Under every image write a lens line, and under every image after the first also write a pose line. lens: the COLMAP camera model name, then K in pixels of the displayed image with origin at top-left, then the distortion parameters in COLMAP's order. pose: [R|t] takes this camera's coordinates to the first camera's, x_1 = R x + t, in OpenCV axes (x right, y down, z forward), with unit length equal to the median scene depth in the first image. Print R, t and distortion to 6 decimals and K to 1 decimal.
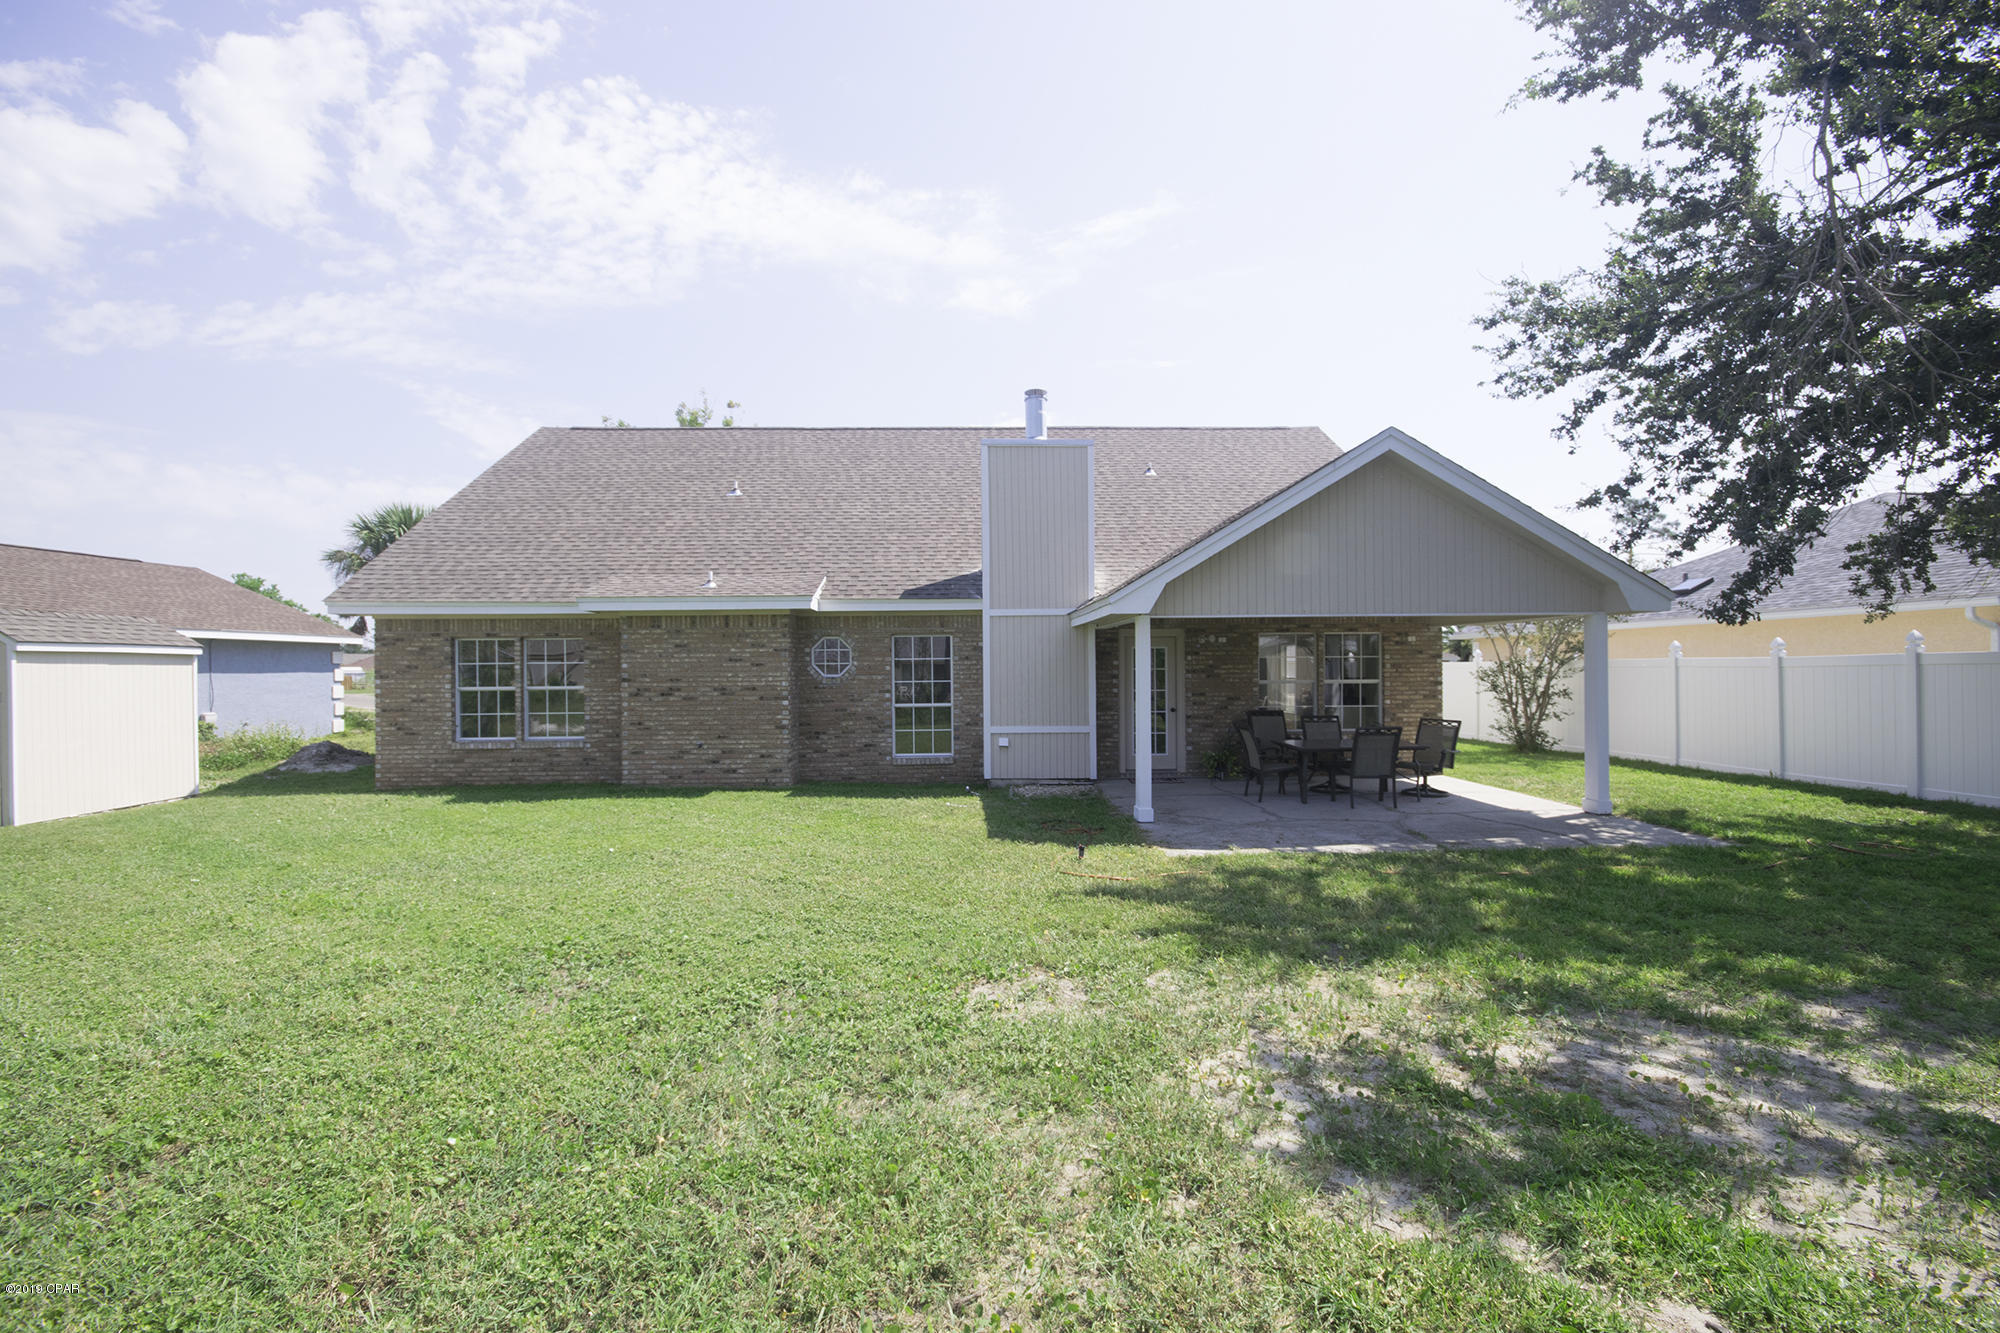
lens RADIAL K [[881.3, 0, 997.0], [0, 881.3, 668.5], [0, 0, 1]] dist [-0.001171, 0.000185]
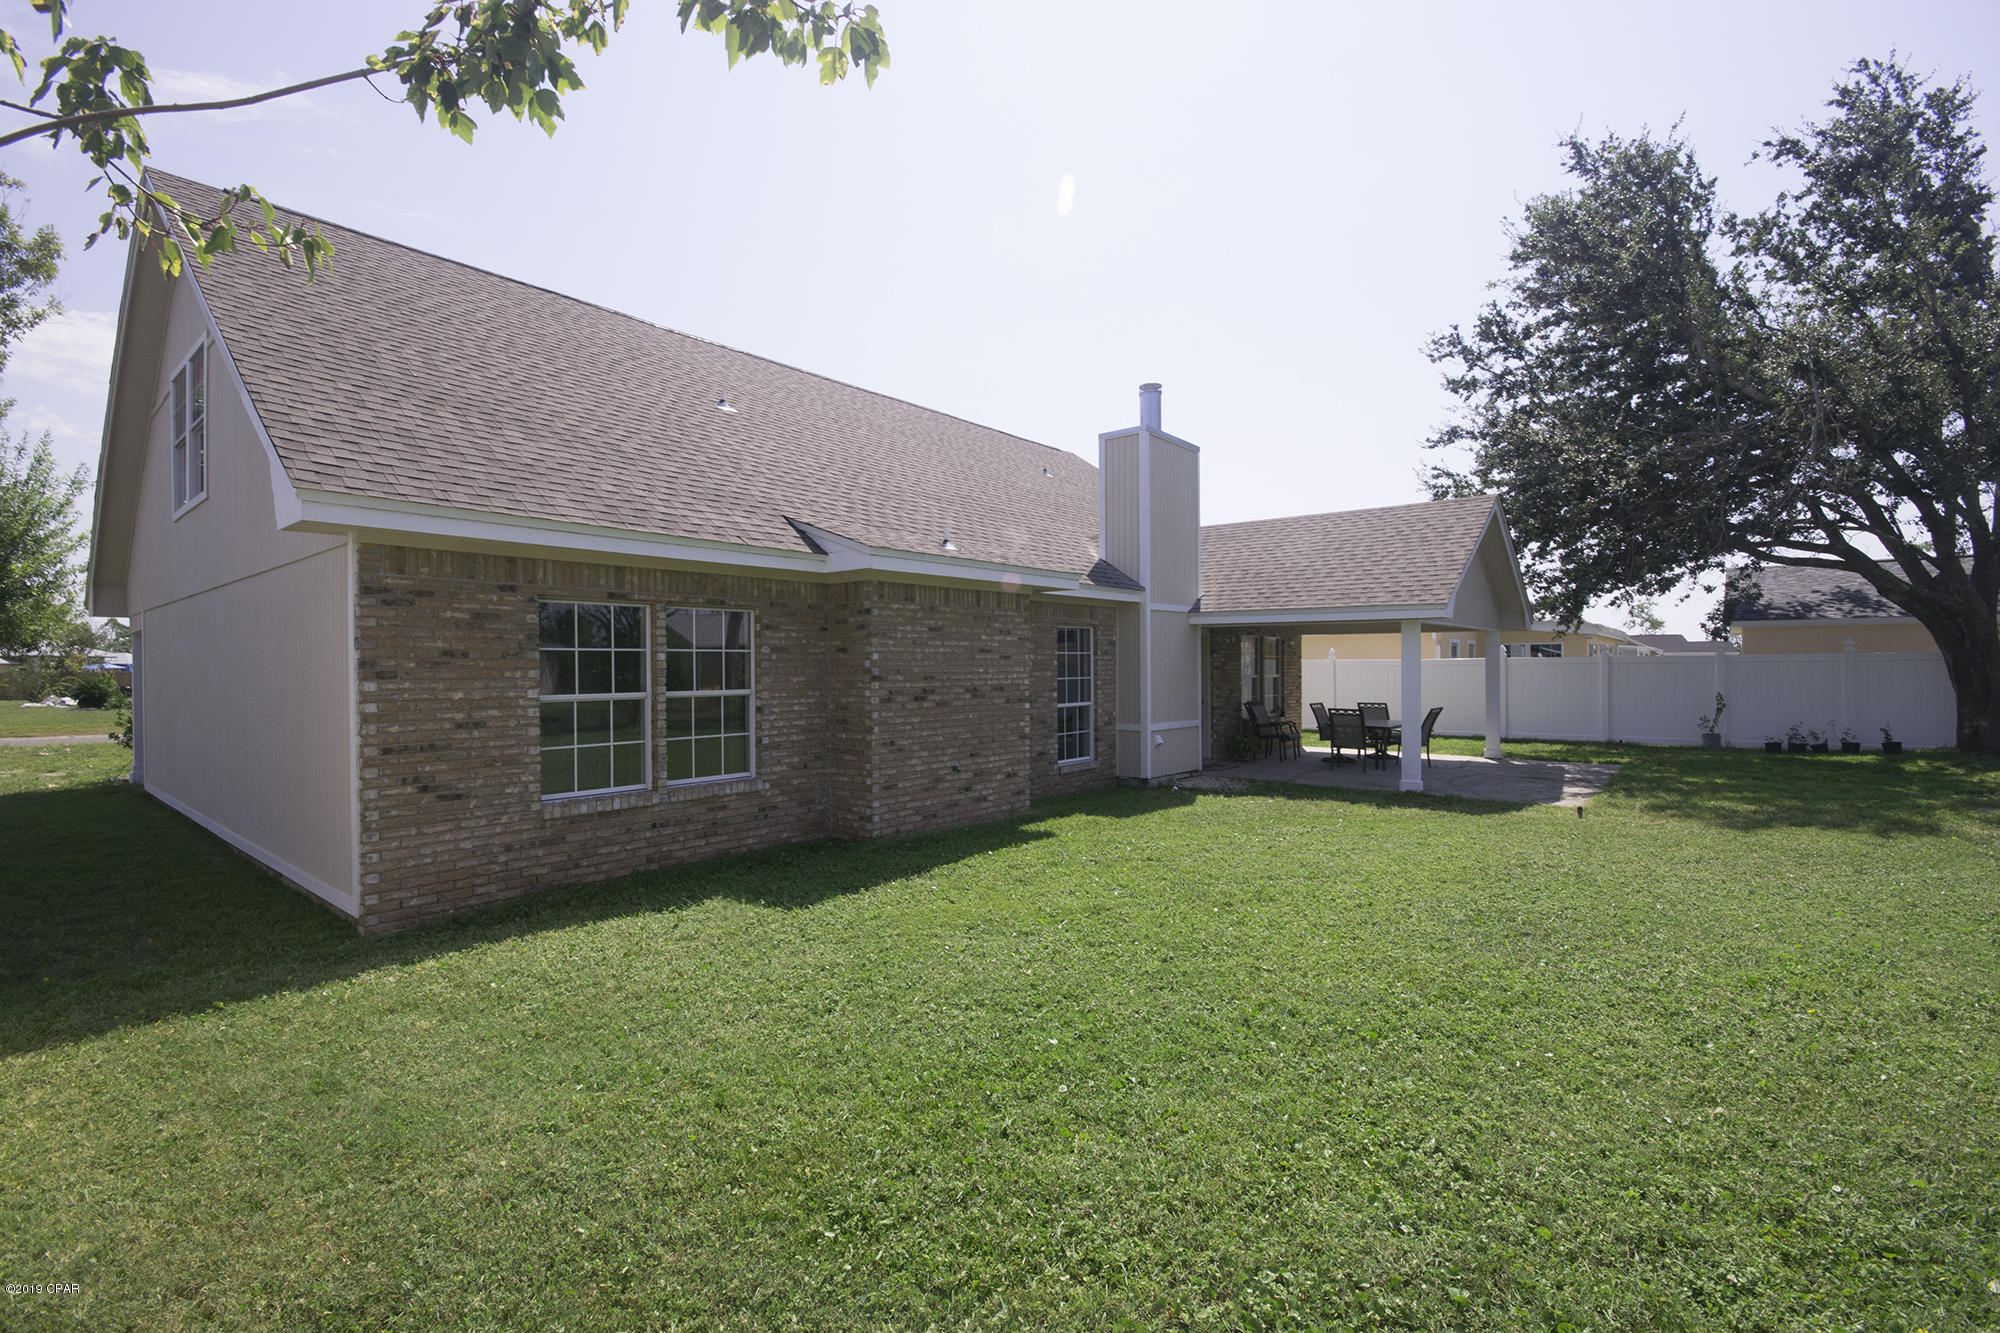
lens RADIAL K [[881.3, 0, 997.0], [0, 881.3, 668.5], [0, 0, 1]] dist [-0.001171, 0.000185]
pose [[0.667943, 0.001925, 0.744210, -0.821322], [-0.002721, 0.999996, -0.000145, 0.005338], [-0.744208, -0.001928, 0.667945, 0.475830]]
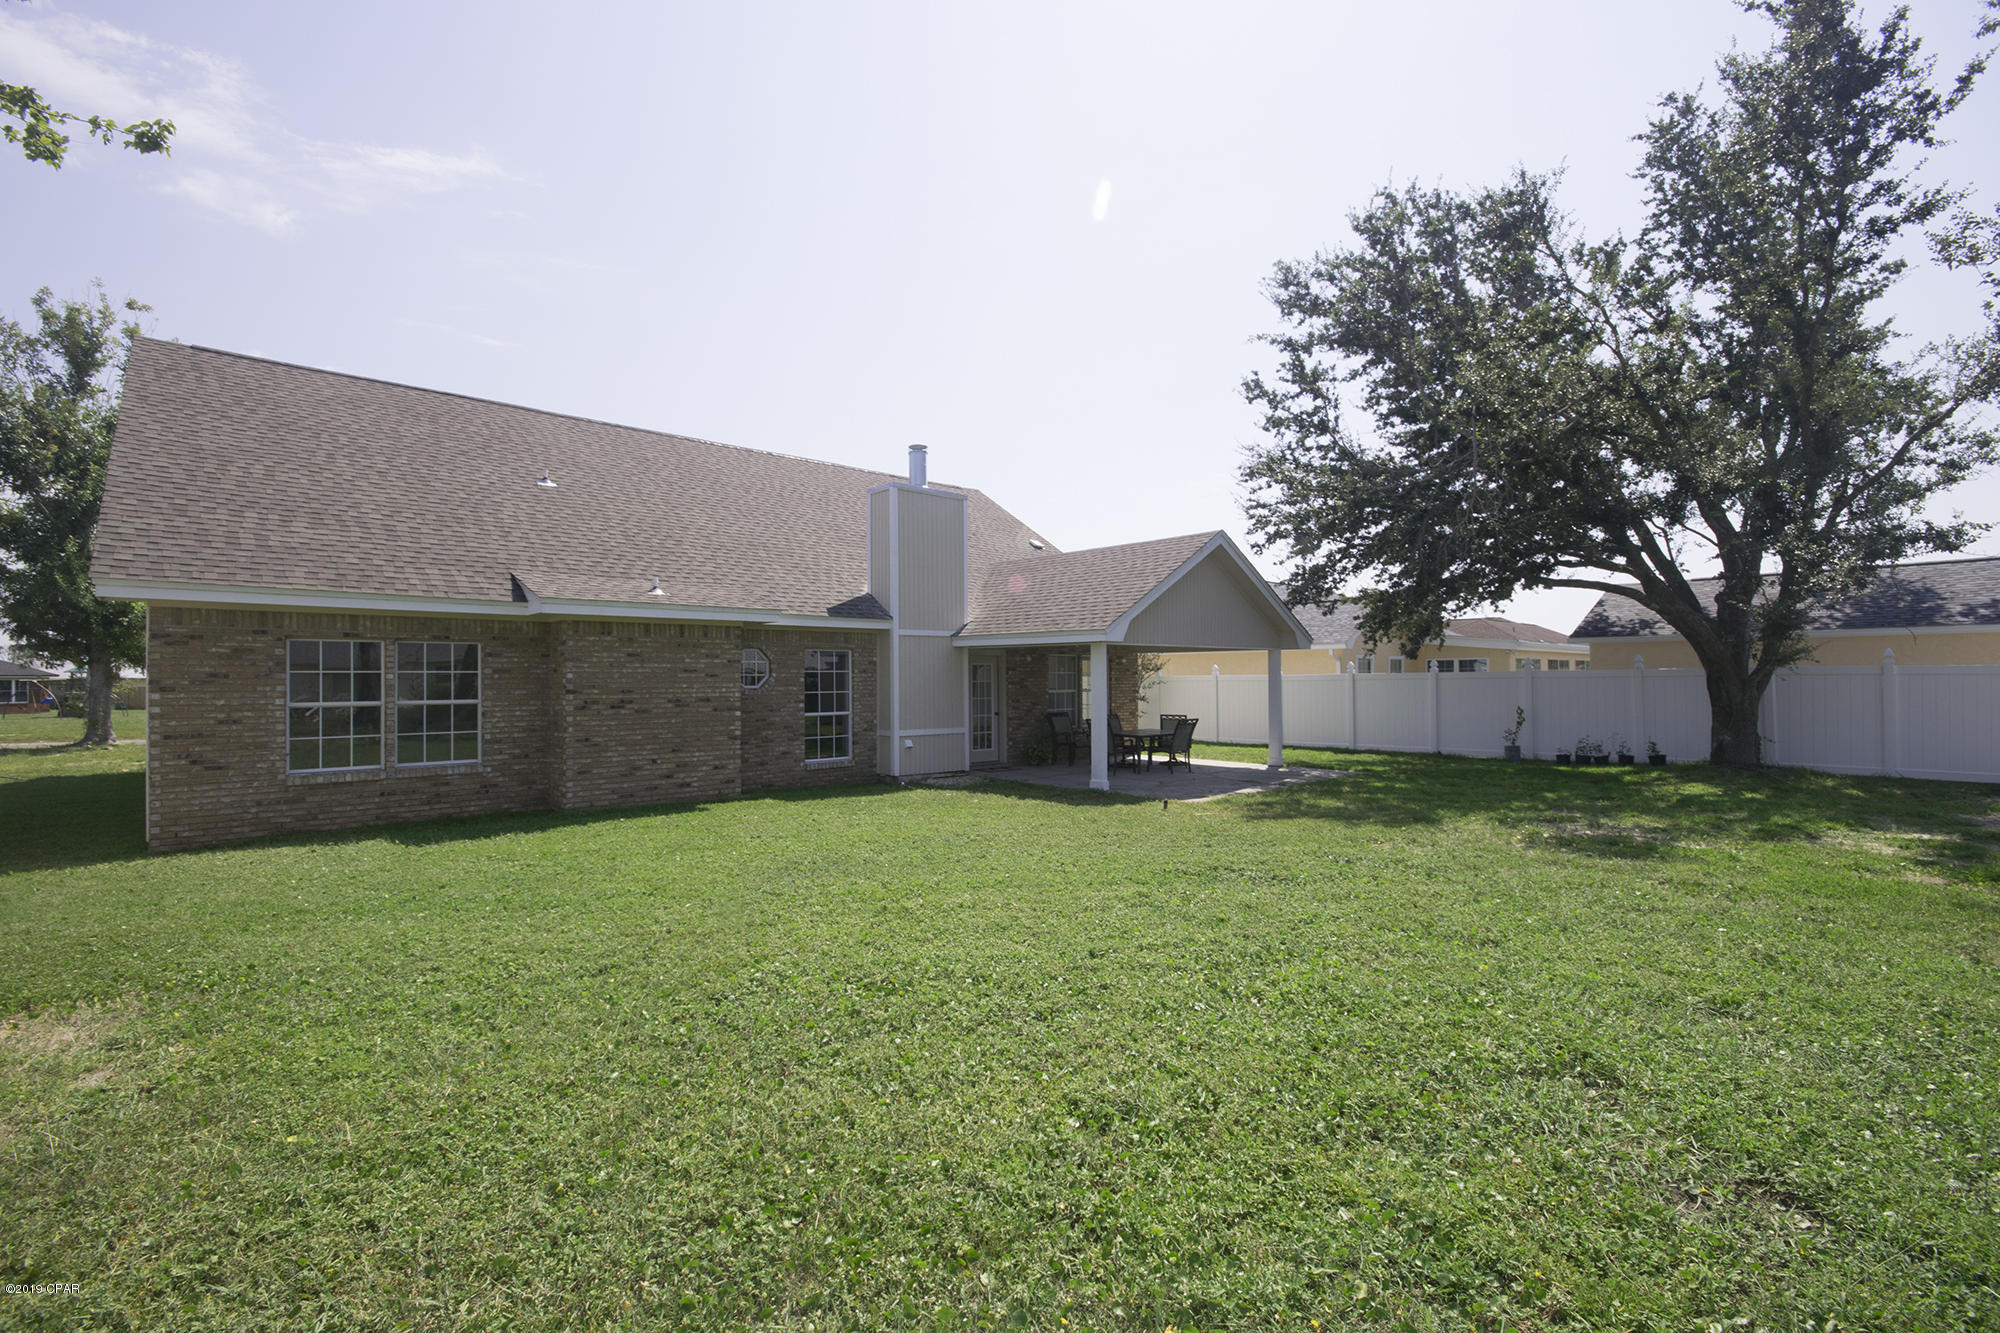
lens RADIAL K [[880.3, 0, 993.8], [0, 880.3, 667.2], [0, 0, 1]] dist [0.019916, -0.014478]
pose [[0.763906, 0.013158, 0.645193, -0.648799], [-0.002354, 0.999842, -0.017604, 0.002827], [-0.645323, 0.011929, 0.763817, 0.035523]]
